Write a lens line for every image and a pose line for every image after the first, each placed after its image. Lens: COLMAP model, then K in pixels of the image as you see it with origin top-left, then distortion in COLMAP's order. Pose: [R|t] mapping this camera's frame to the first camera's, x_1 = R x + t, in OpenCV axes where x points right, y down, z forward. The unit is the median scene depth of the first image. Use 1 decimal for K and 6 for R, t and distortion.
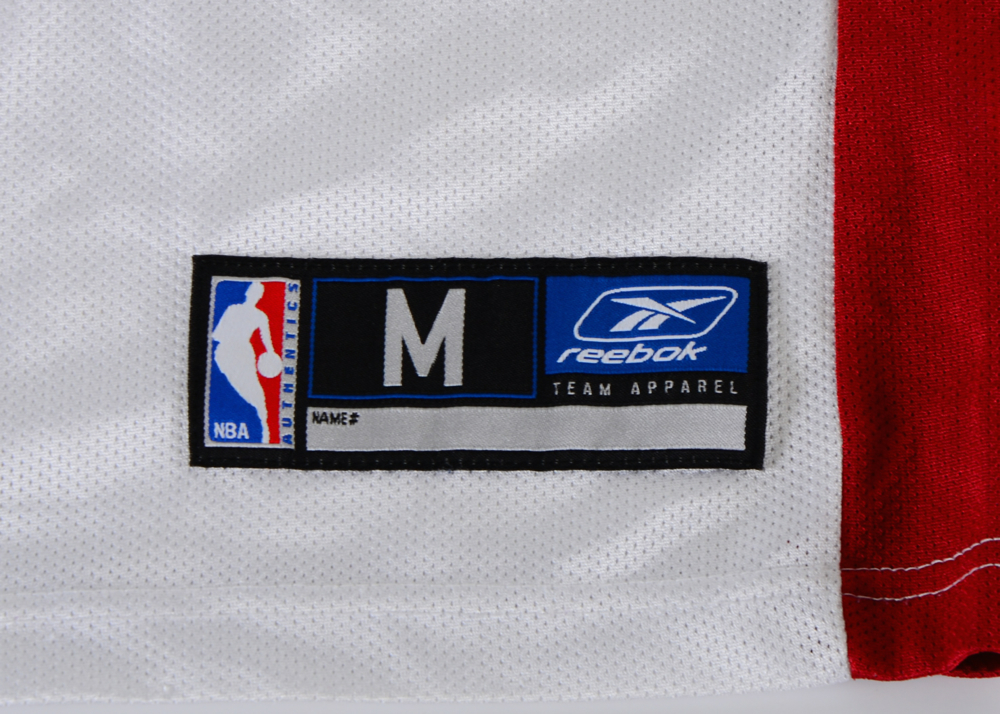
lens RADIAL K [[4458.3, 0, 500.0], [0, 4458.3, 357.0], [0, 0, 1]] dist [0.201196, 3.331025]
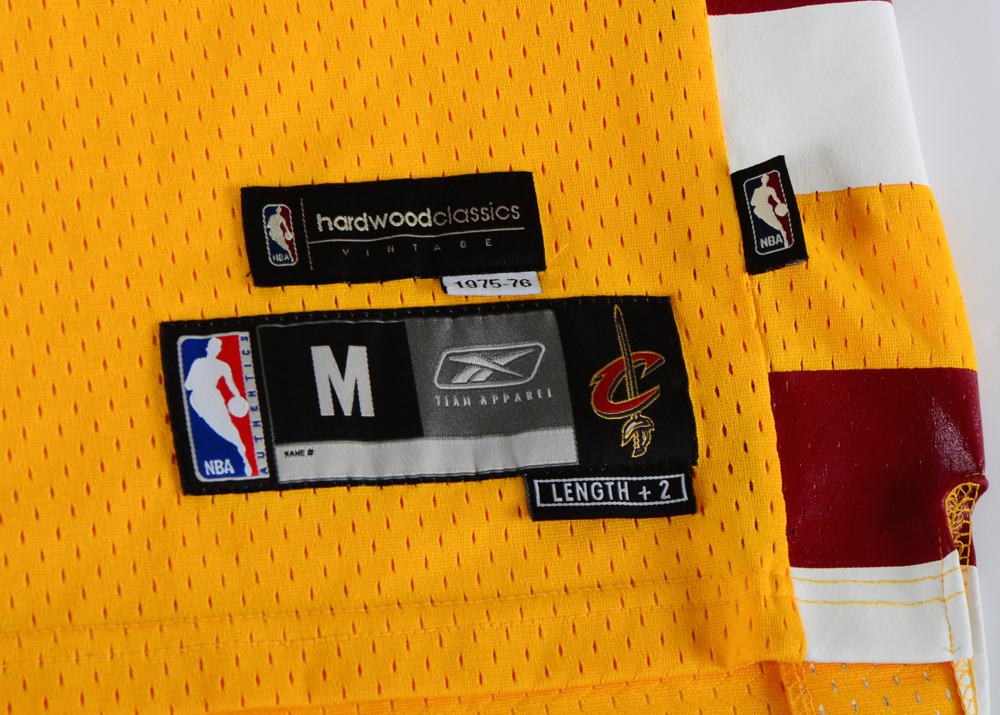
lens RADIAL K [[4458.3, 0, 500.0], [0, 4458.3, 357.5], [0, 0, 1]] dist [0.201196, 3.331025]
pose [[0.981830, -0.189584, 0.008273, 0.012273], [0.189496, 0.981827, 0.010293, -0.010486], [-0.010074, -0.008538, 0.999913, -0.242516]]
